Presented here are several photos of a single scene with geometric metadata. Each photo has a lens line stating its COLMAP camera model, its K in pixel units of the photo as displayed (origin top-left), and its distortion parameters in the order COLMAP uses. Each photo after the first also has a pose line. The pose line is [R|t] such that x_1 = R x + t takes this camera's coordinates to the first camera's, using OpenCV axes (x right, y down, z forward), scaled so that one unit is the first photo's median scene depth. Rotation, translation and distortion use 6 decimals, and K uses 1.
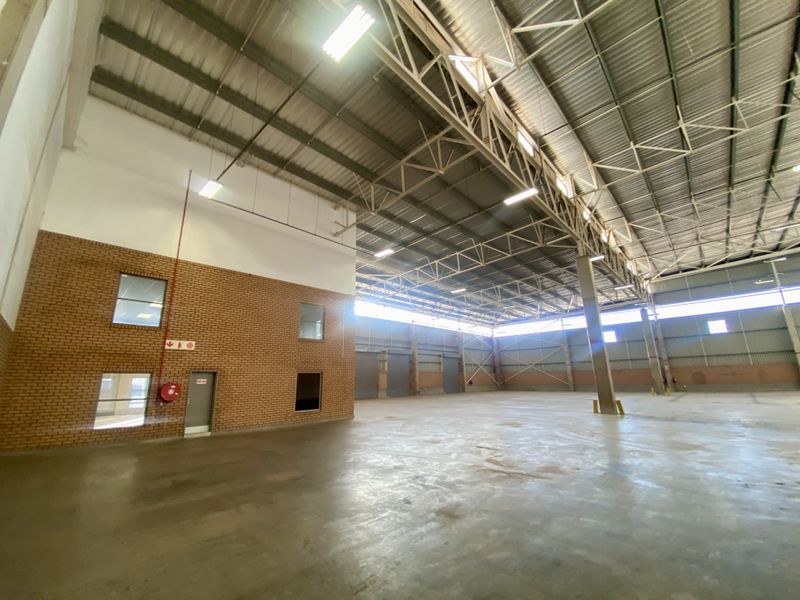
lens RADIAL K [[329.9, 0, 407.7], [0, 329.9, 305.4], [0, 0, 1]] dist [-0.006296, -0.004363]
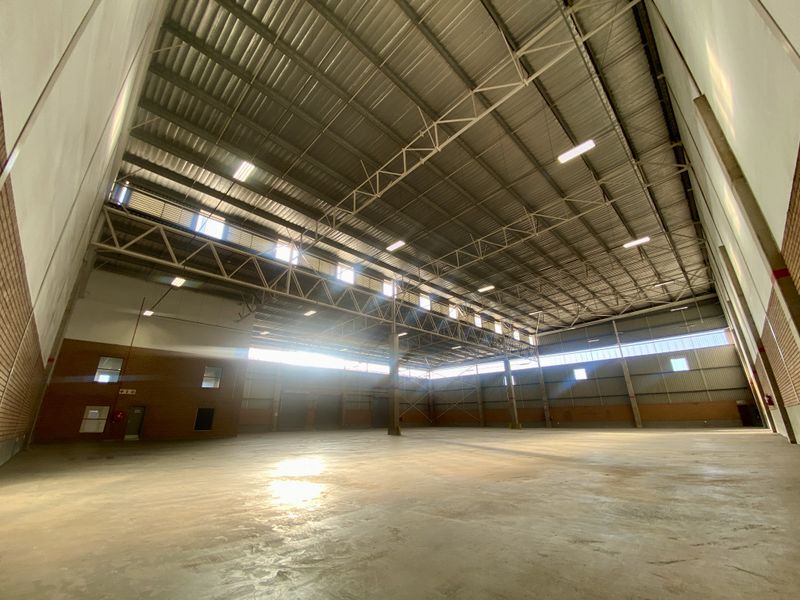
lens RADIAL K [[329.9, 0, 407.8], [0, 329.9, 302.4], [0, 0, 1]] dist [-0.006296, -0.004363]
pose [[0.999753, 0.000872, -0.022229, 0.334287], [-0.003465, 0.993136, -0.116911, -0.060802], [0.021974, 0.116959, 0.992894, -0.314316]]
